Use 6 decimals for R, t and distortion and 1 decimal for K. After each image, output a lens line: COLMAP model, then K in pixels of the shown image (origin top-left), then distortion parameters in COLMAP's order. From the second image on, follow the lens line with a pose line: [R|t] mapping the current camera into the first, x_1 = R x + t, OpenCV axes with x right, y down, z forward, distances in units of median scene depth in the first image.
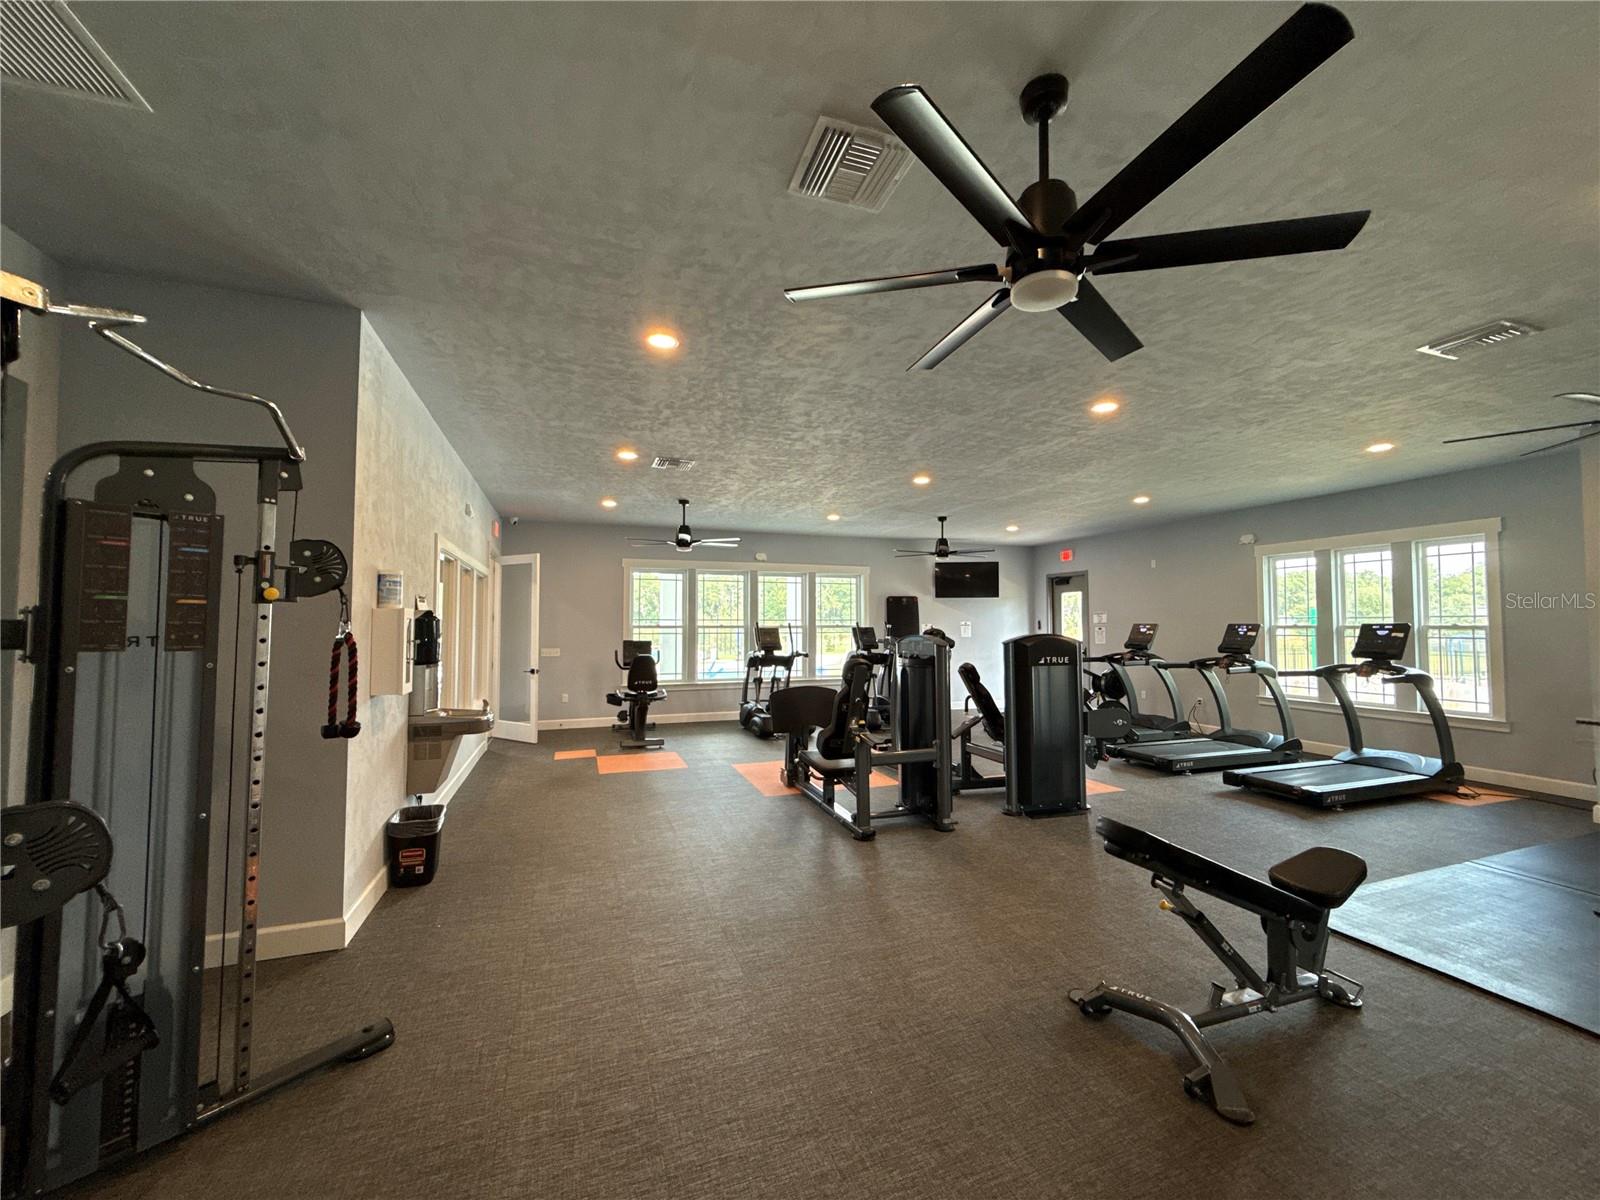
lens RADIAL K [[635.6, 0, 800.2], [0, 635.6, 600.5], [0, 0, 1]] dist [0.006829, -0.001380]
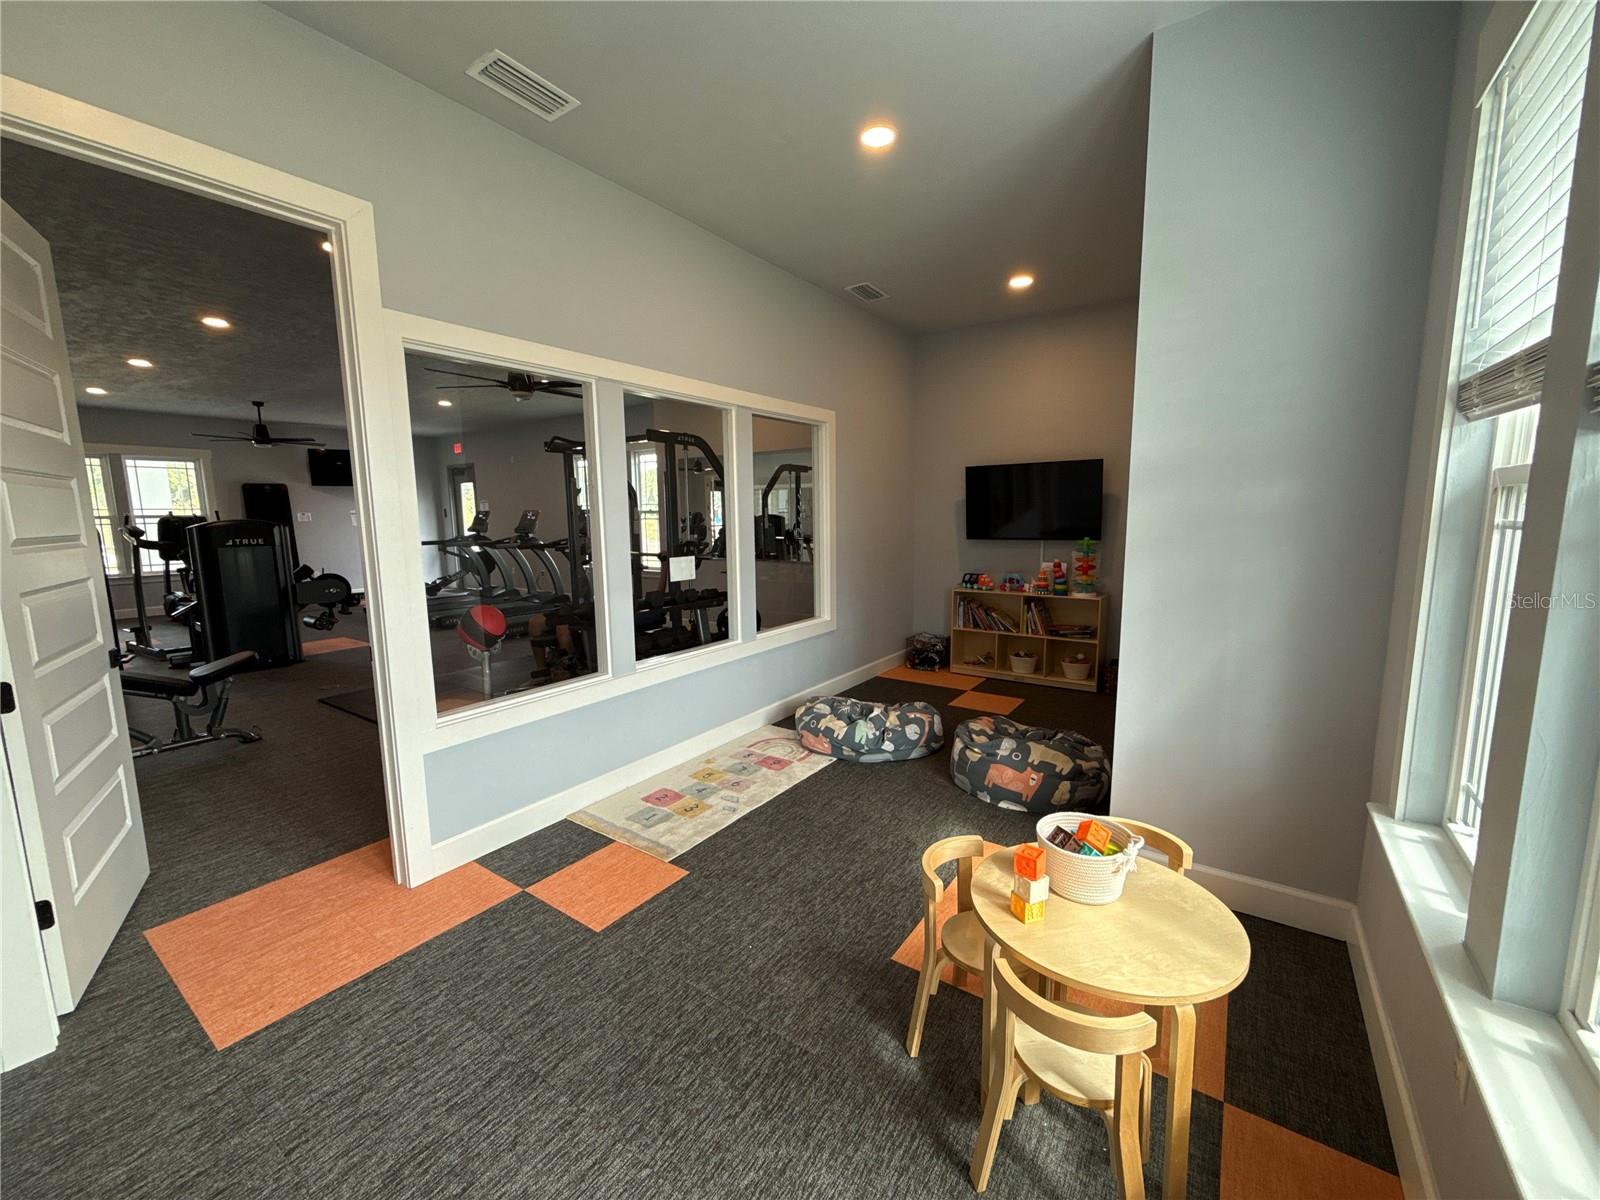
lens RADIAL K [[635.6, 0, 795.3], [0, 635.6, 599.1], [0, 0, 1]] dist [0.006829, -0.001380]
pose [[0.815421, -0.085166, 0.572569, 0.291469], [-0.014148, 0.985890, 0.166794, -0.006759], [-0.578695, -0.144108, 0.802711, -0.288945]]
